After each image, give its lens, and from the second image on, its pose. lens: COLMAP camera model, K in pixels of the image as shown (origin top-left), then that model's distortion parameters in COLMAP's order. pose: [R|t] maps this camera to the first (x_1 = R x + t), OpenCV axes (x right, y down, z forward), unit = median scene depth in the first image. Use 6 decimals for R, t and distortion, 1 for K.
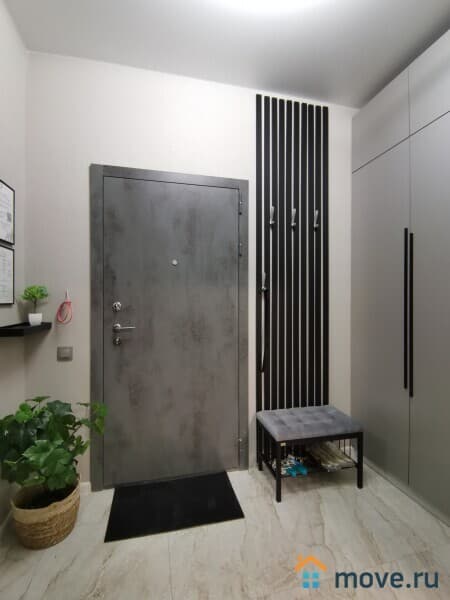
lens RADIAL K [[291.9, 0, 222.0], [0, 291.9, 297.7], [0, 0, 1]] dist [0.028809, -0.029993]
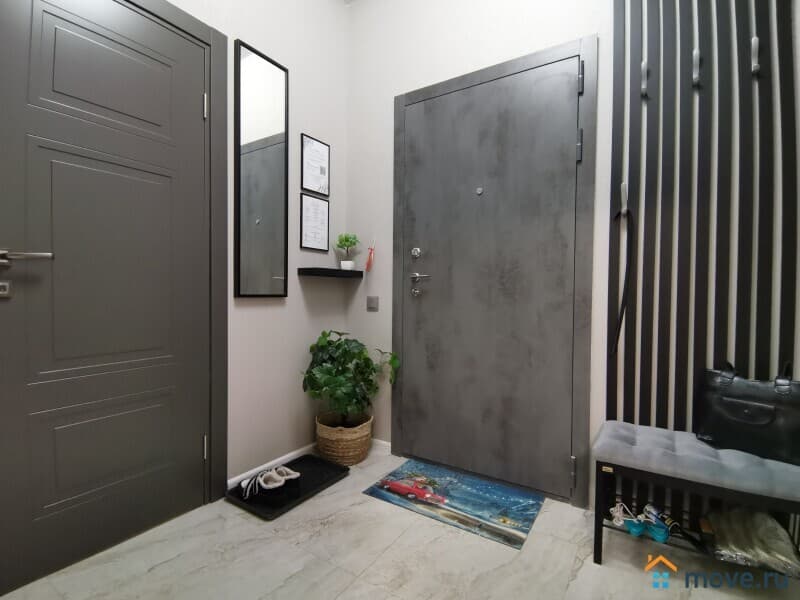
lens RADIAL K [[389.2, 0, 400.0], [0, 389.2, 300.0], [0, 0, 1]] dist [0.028809, -0.029993]
pose [[0.687500, 0.017837, -0.725965, 0.449441], [-0.010659, 0.999838, 0.014472, 0.153770], [0.726106, -0.002211, 0.687579, 0.170541]]
